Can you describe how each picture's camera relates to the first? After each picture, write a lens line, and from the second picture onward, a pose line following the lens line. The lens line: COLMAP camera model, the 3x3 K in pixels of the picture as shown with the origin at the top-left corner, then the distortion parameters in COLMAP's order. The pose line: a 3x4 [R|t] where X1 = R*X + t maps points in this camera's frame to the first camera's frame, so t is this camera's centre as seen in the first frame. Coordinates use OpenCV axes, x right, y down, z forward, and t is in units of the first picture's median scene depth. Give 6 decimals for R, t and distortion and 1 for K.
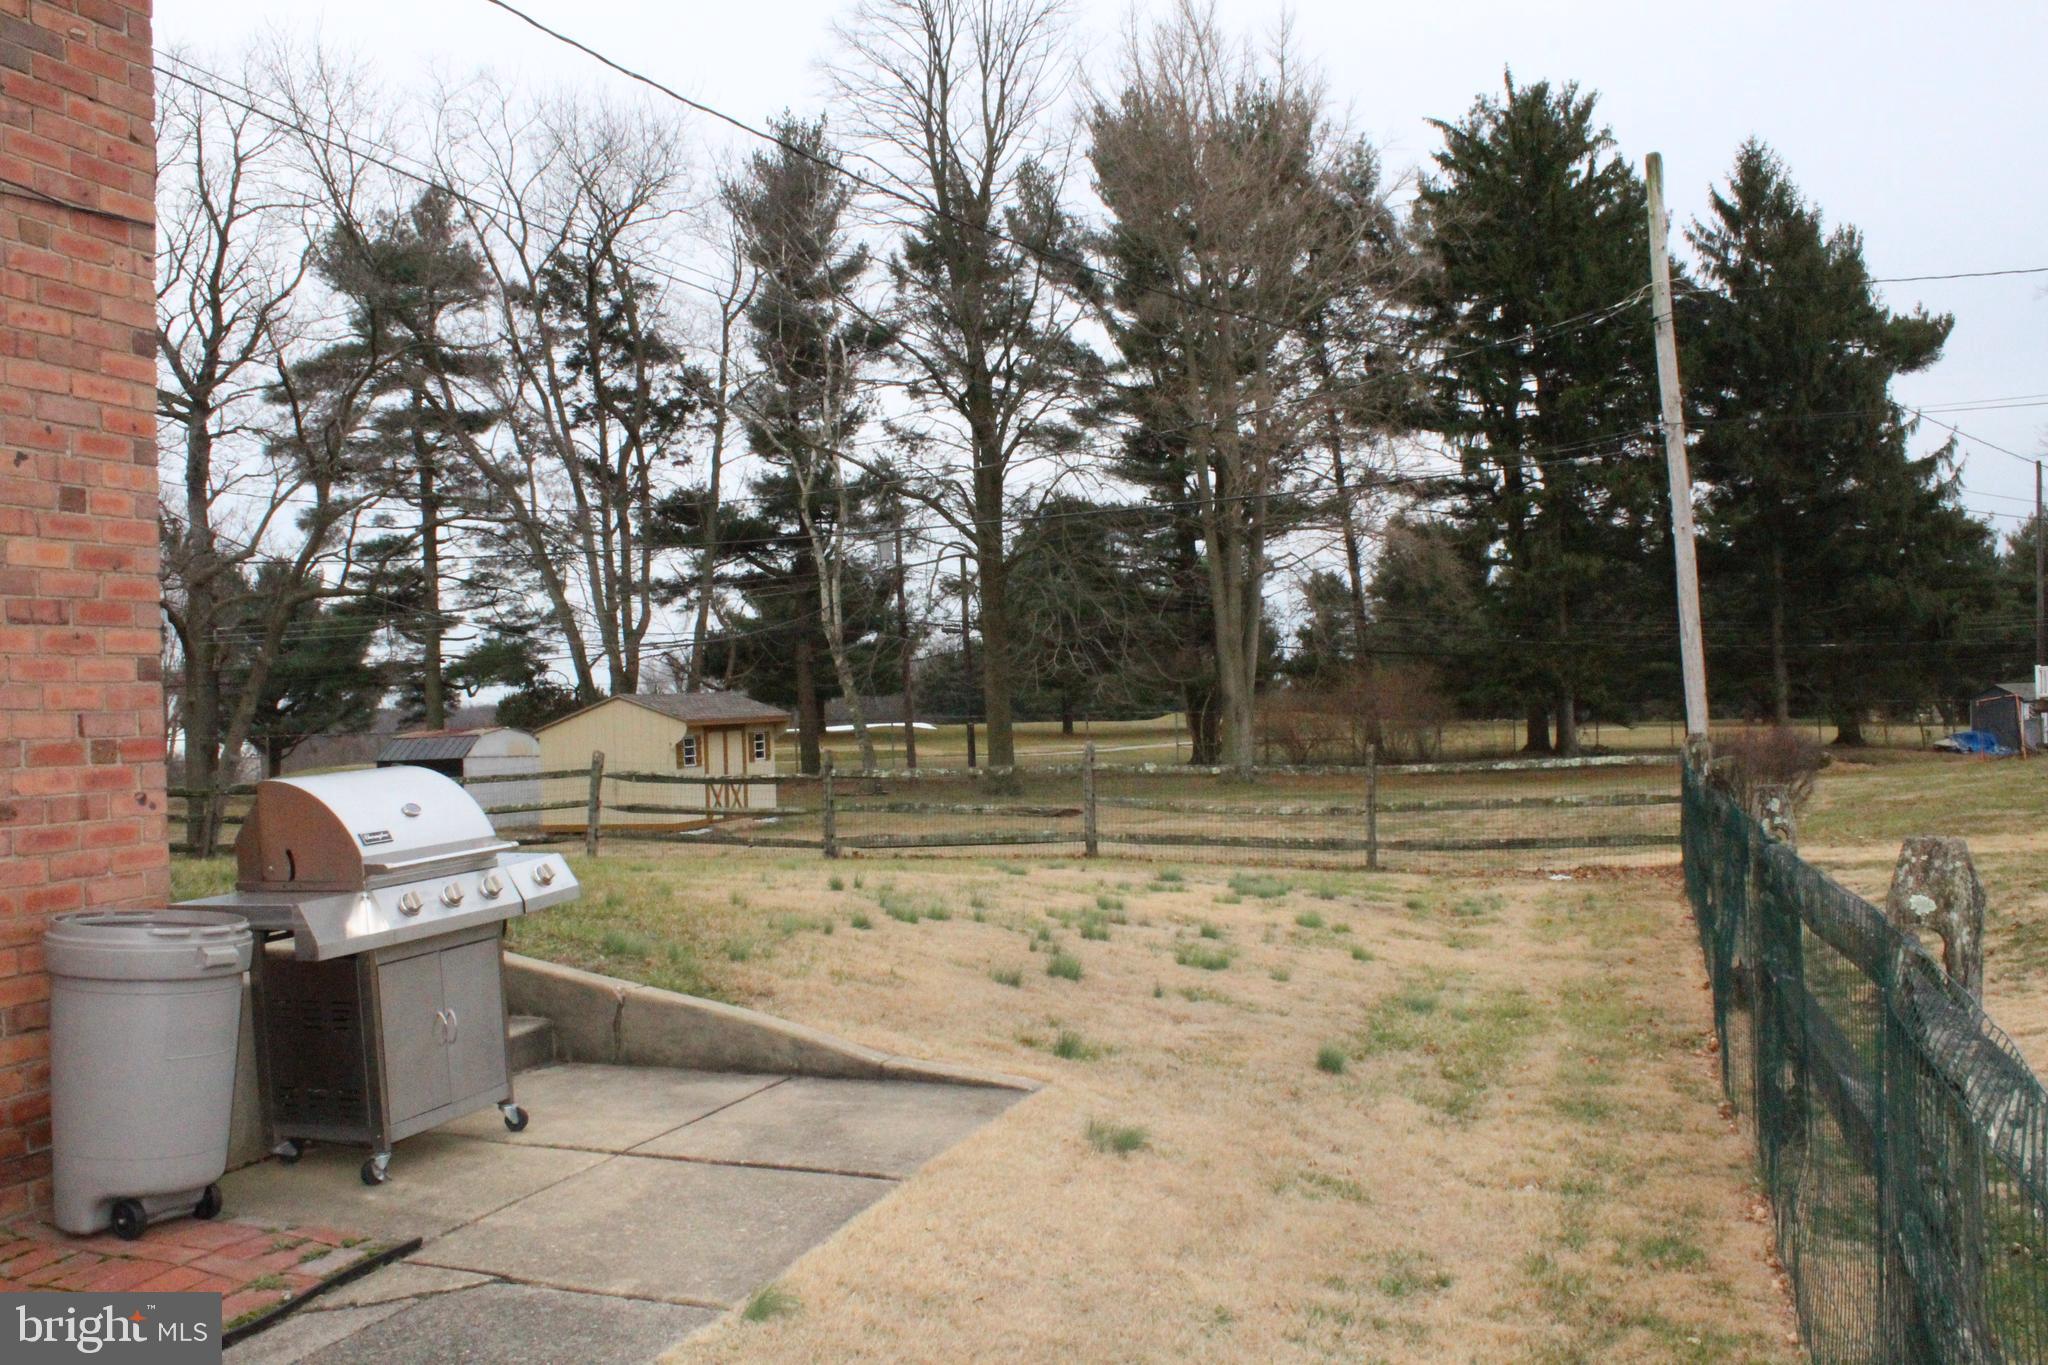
lens RADIAL K [[1749.0, 0, 1024.0], [0, 1749.0, 682.5], [0, 0, 1]] dist [-0.123488, 0.017017]
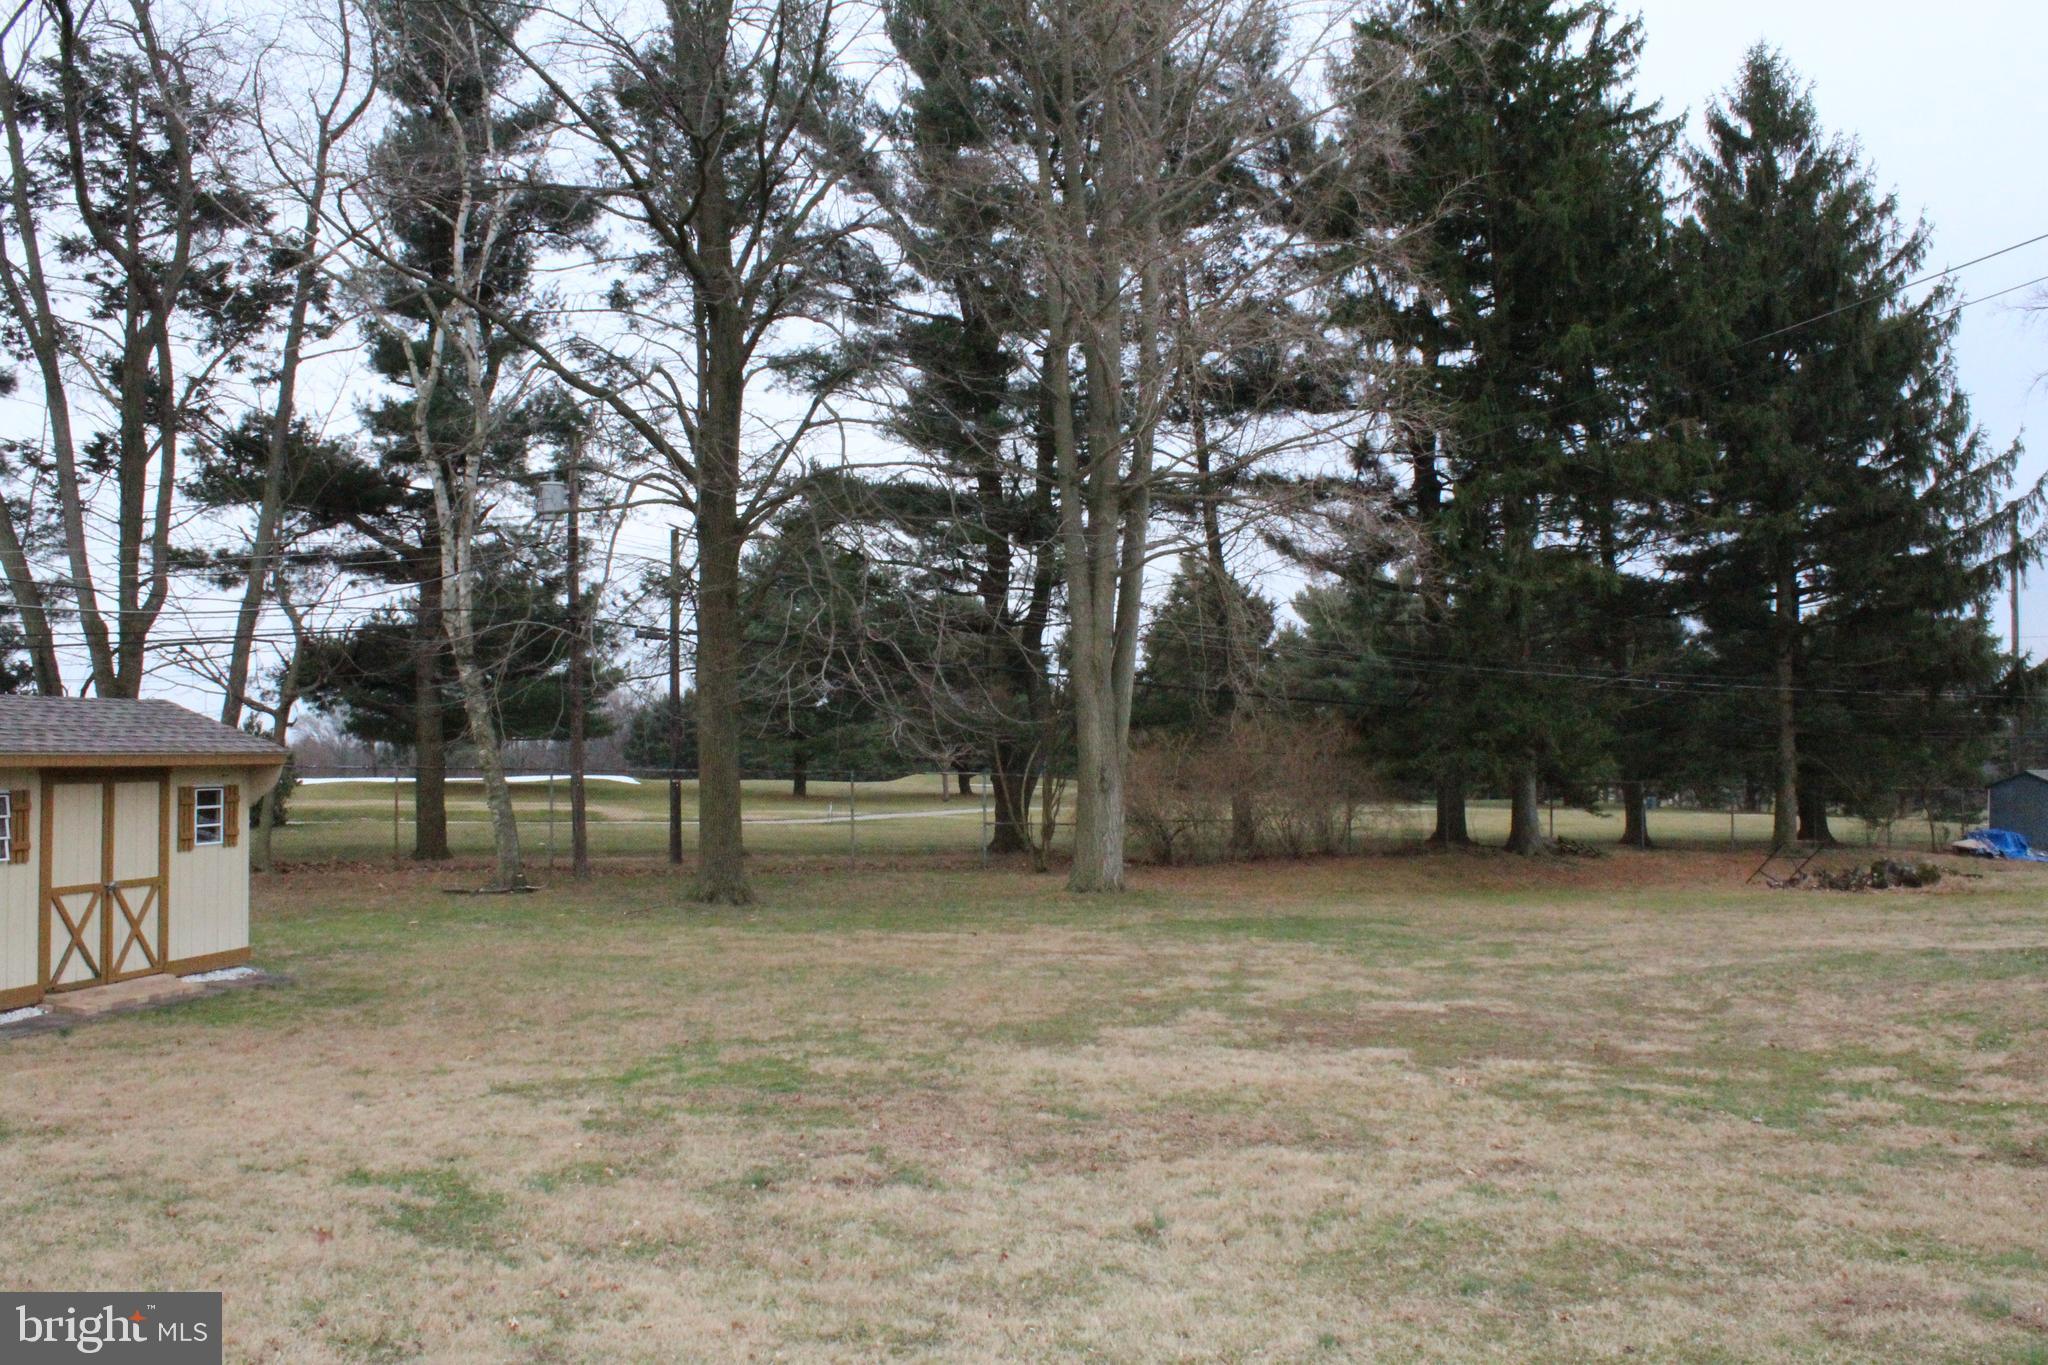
lens RADIAL K [[1749.0, 0, 1024.0], [0, 1749.0, 682.5], [0, 0, 1]] dist [-0.123488, 0.017017]
pose [[0.986807, 0.040114, 0.156854, -0.004973], [-0.034664, 0.998701, -0.037335, 0.005979], [-0.158148, 0.031406, 0.986916, 0.306658]]
